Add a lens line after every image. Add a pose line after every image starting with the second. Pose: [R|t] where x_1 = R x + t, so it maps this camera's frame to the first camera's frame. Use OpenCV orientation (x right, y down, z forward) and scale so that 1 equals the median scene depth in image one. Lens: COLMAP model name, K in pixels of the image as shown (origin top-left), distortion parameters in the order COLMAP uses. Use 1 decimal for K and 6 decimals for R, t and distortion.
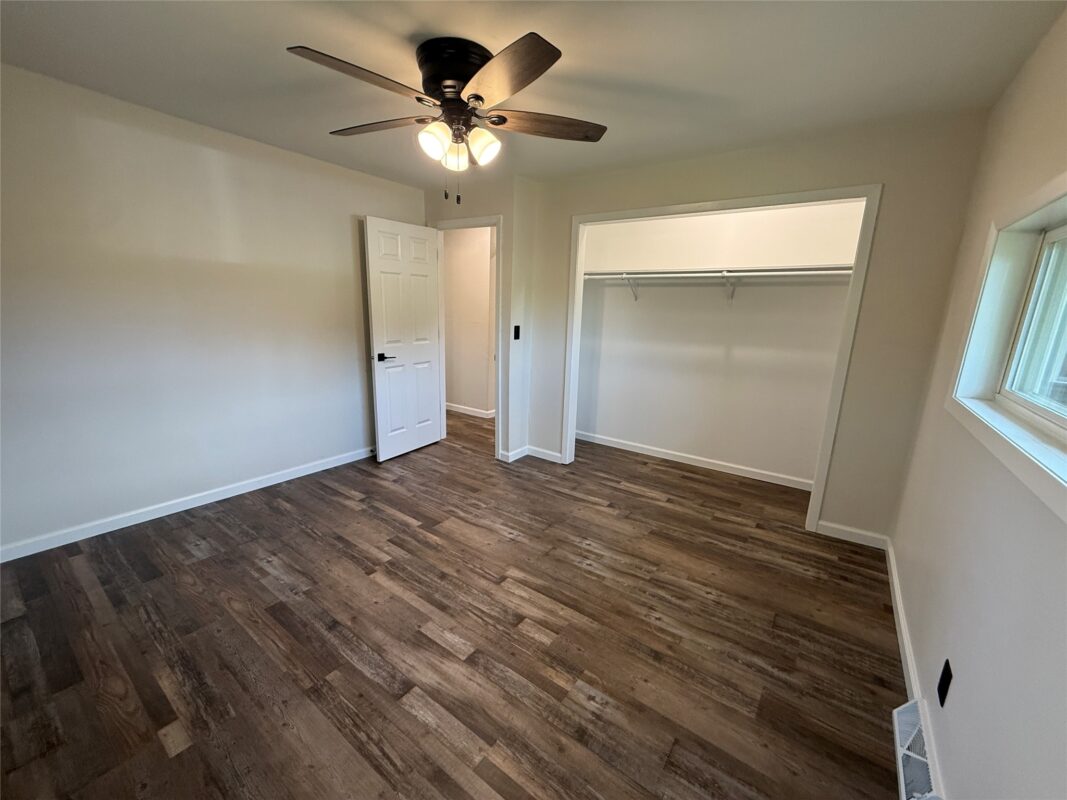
lens RADIAL K [[425.0, 0, 529.7], [0, 425.0, 399.1], [0, 0, 1]] dist [0.000207, 0.000244]
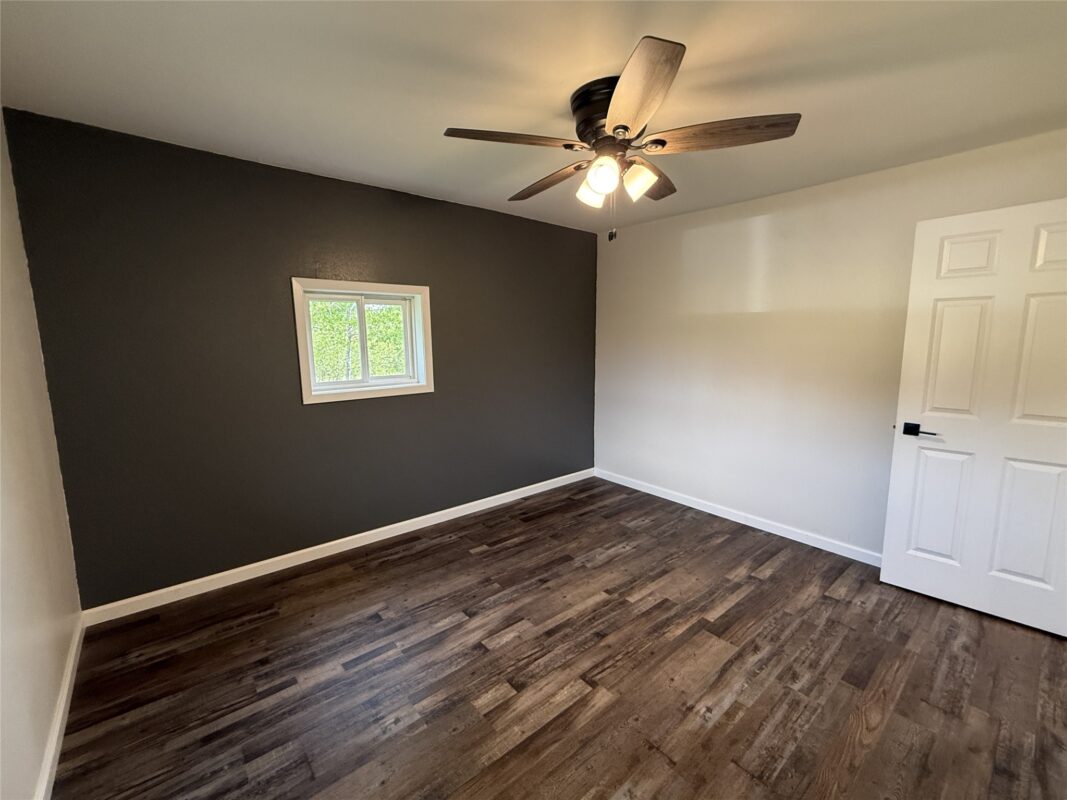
lens RADIAL K [[448.4, 0, 533.5], [0, 448.4, 400.0], [0, 0, 1]] dist [0.001641, 0.000267]
pose [[-0.235694, 0.102828, -0.966372, 0.672083], [-0.217741, 0.963519, 0.155631, -0.183518], [0.947120, 0.247100, -0.204706, 0.873309]]
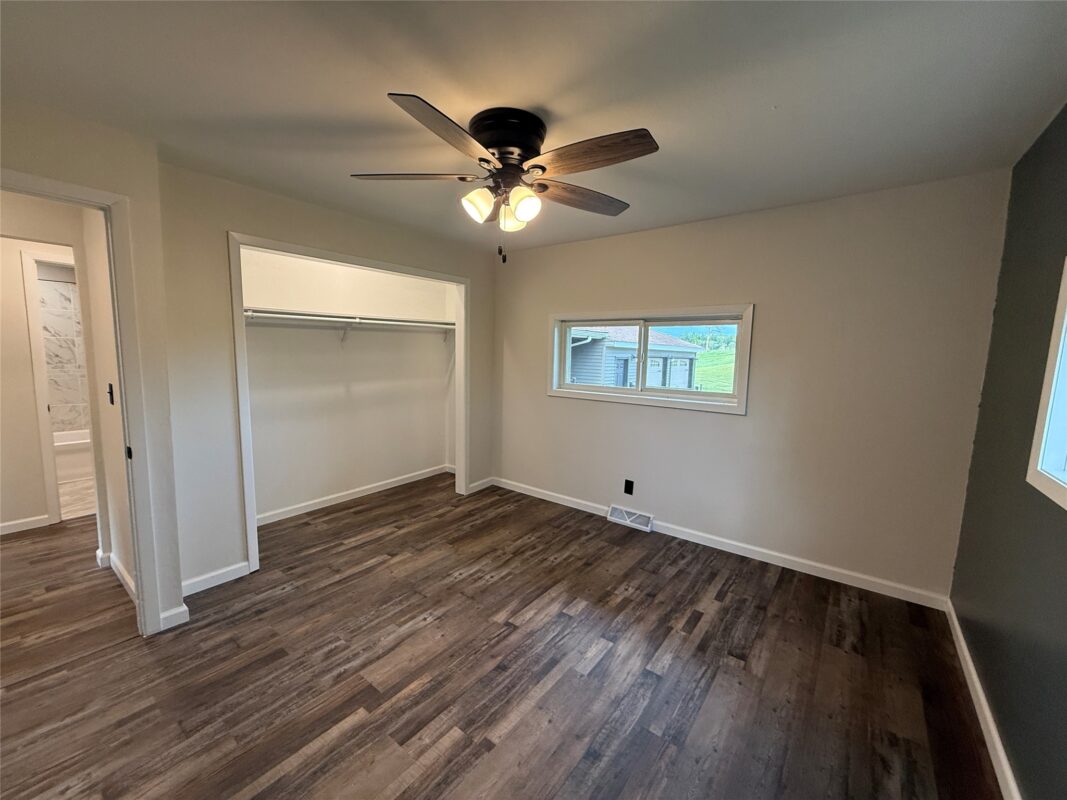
lens RADIAL K [[425.0, 0, 529.7], [0, 425.0, 399.1], [0, 0, 1]] dist [0.000207, 0.000244]
pose [[0.037893, -0.144973, 0.988710, -0.919698], [0.201932, 0.970119, 0.134508, -0.211255], [-0.978666, 0.194555, 0.066035, 0.725670]]
